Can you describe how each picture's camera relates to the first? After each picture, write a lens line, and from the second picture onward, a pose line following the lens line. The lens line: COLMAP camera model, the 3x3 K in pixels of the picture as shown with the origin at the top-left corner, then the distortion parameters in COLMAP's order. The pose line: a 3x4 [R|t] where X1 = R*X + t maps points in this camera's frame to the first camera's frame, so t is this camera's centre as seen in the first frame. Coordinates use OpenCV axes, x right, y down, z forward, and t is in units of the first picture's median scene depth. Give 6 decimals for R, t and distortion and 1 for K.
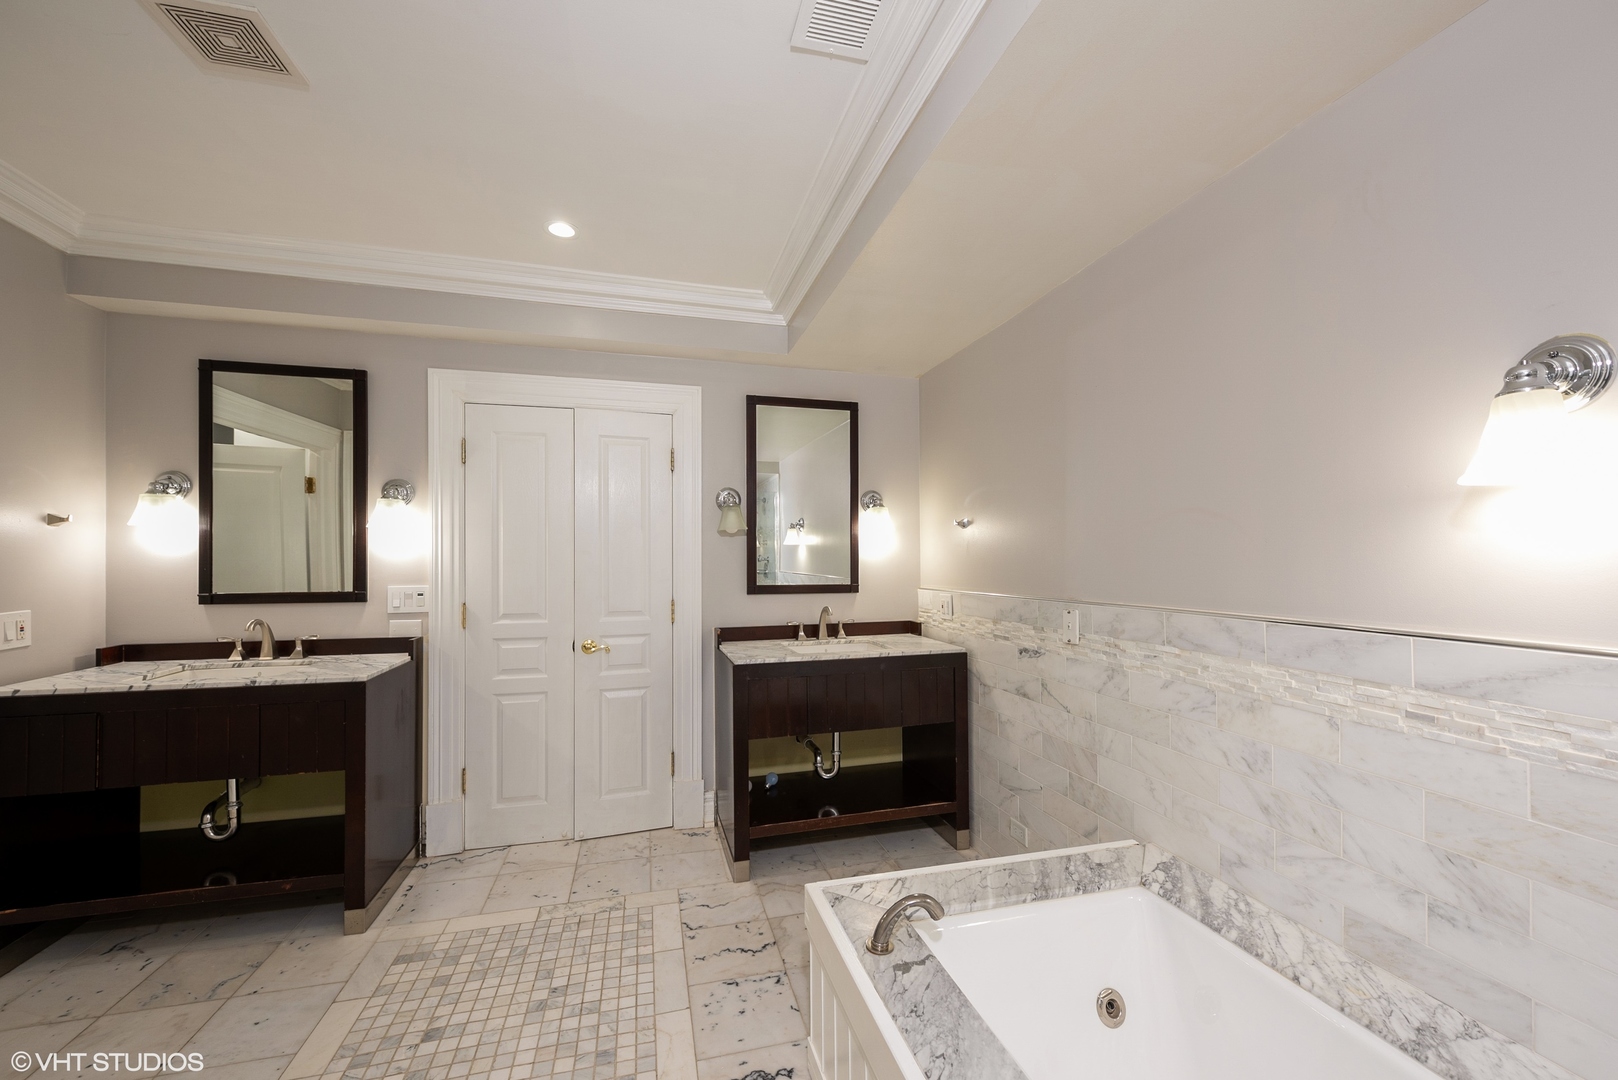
lens RADIAL K [[648.5, 0, 812.7], [0, 648.5, 547.9], [0, 0, 1]] dist [0.005614, -0.001866]
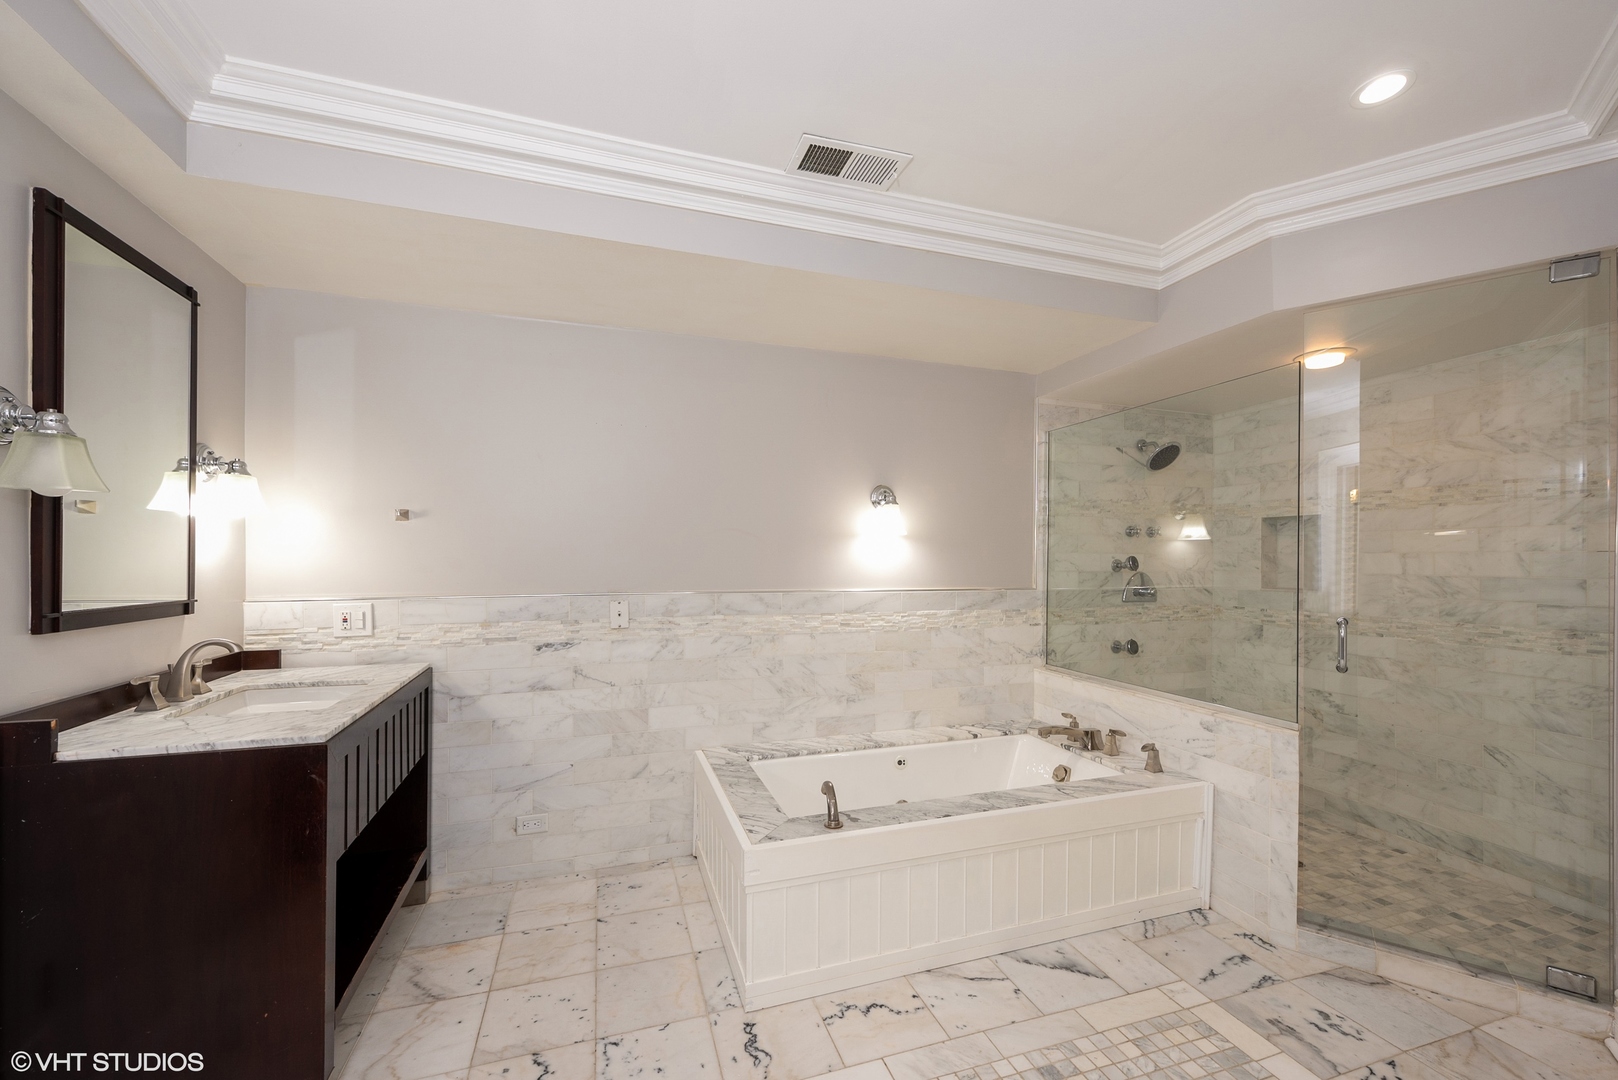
lens RADIAL K [[648.5, 0, 811.6], [0, 648.5, 554.3], [0, 0, 1]] dist [0.005614, -0.001866]
pose [[-0.067230, 0.011904, 0.997667, -1.002107], [-0.020801, 0.999695, -0.013330, 0.020215], [-0.997521, -0.021649, -0.066962, 0.858854]]
